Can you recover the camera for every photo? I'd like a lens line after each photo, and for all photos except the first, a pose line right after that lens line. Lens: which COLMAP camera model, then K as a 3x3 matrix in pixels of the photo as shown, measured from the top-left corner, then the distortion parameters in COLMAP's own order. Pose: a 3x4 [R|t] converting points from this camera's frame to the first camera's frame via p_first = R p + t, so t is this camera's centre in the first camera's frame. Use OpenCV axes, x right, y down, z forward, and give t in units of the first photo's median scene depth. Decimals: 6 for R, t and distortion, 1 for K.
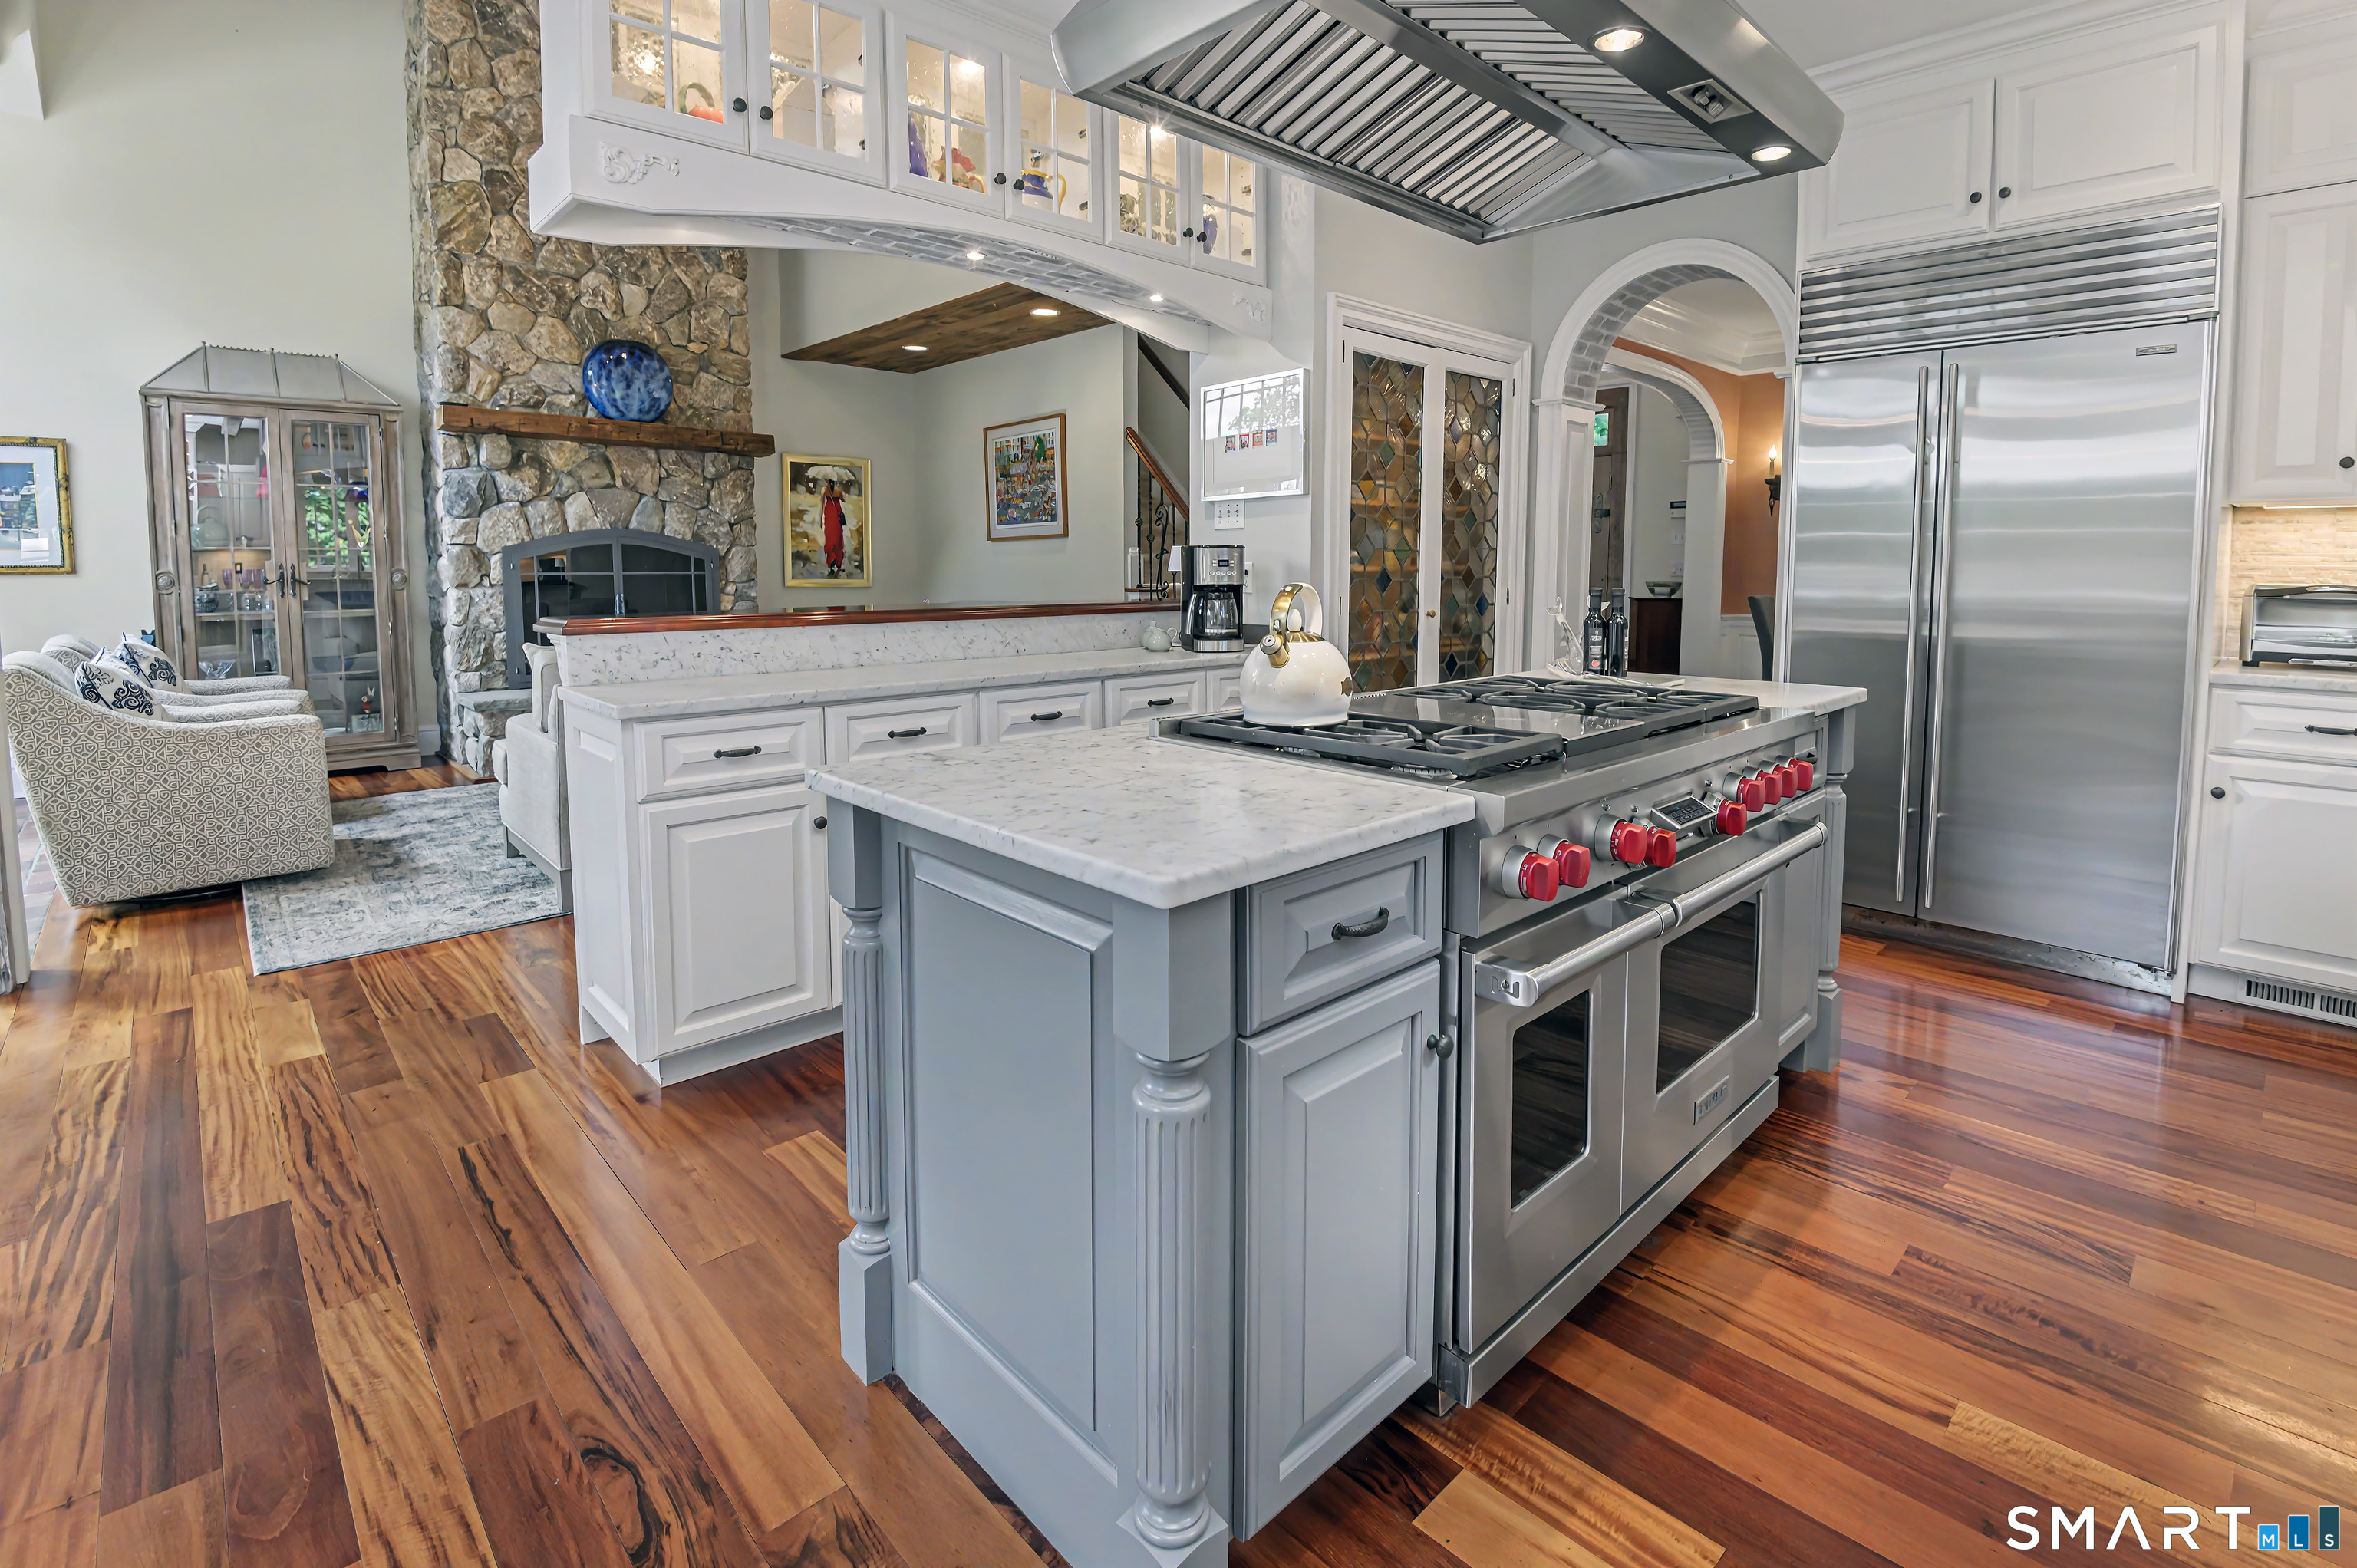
lens RADIAL K [[1100.5, 0, 1182.5], [0, 1100.5, 657.4], [0, 0, 1]] dist [0.002999, -0.027943]
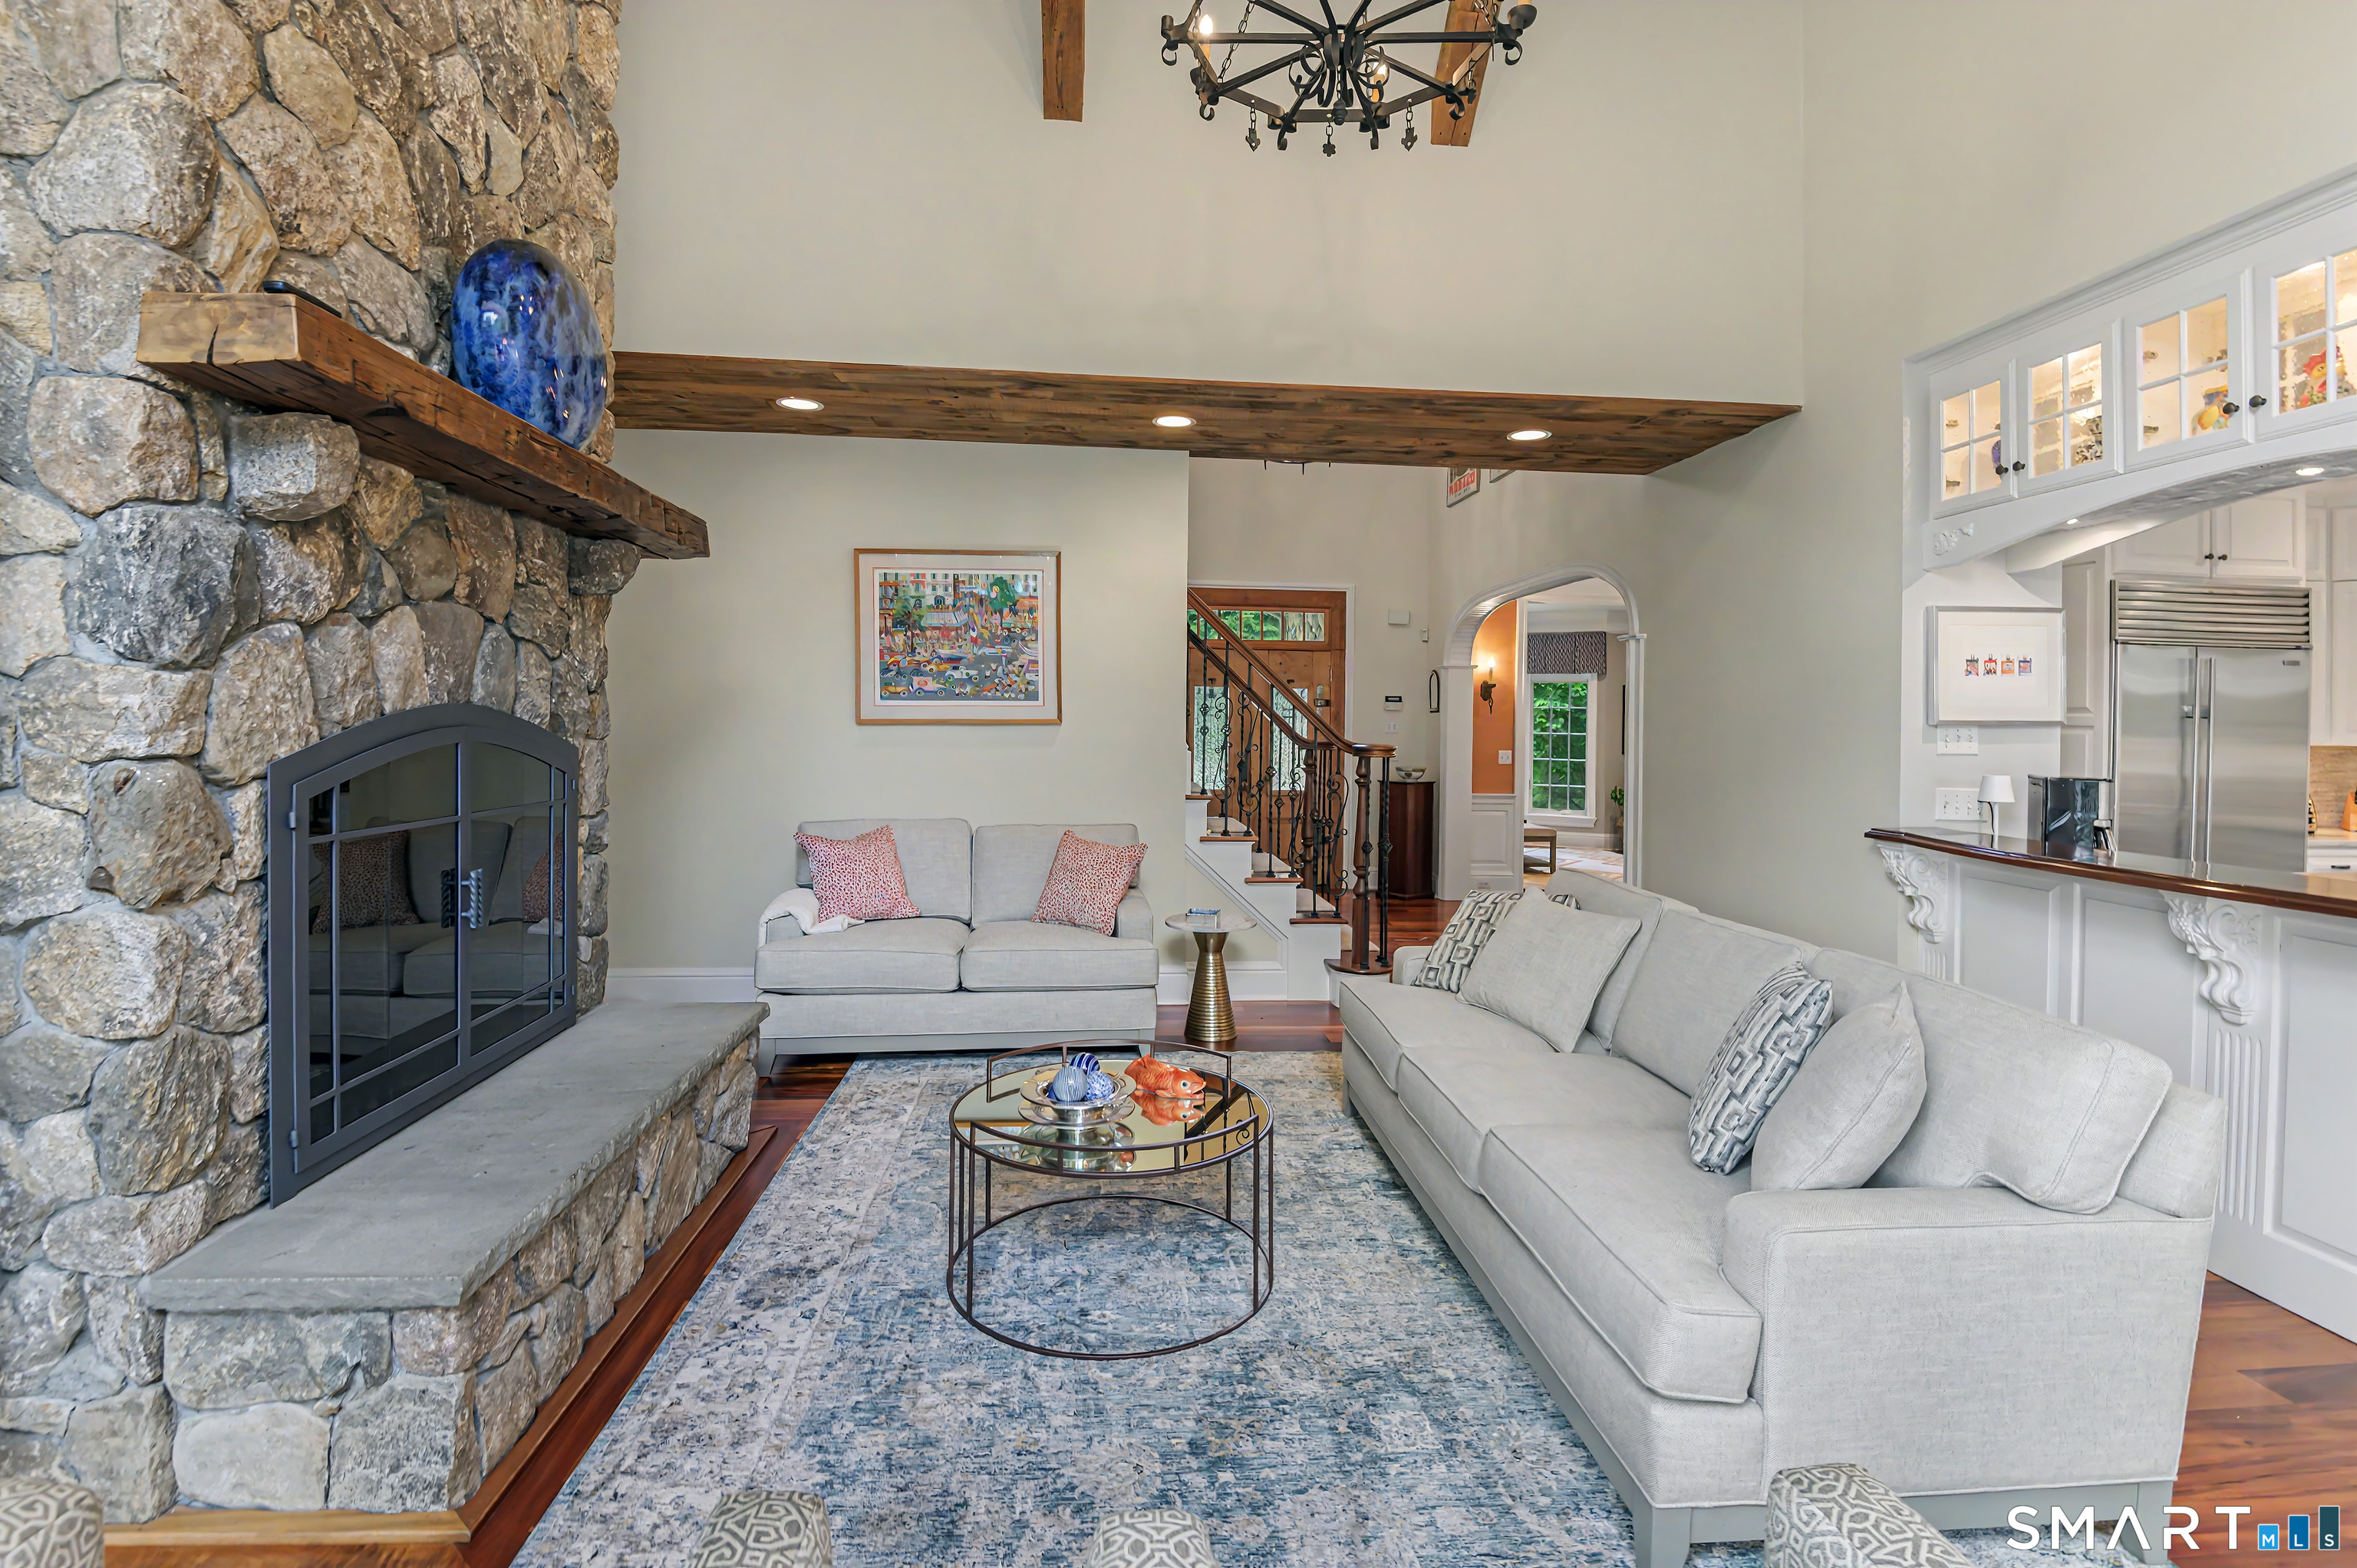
lens RADIAL K [[1074.0, 0, 1227.6], [0, 1074.0, 727.3], [0, 0, 1]] dist [0.001389, -0.018763]
pose [[0.613129, 0.007724, 0.789945, -0.670359], [0.052132, 0.997377, -0.050215, -0.078006], [-0.788261, 0.071969, 0.611118, 0.570093]]
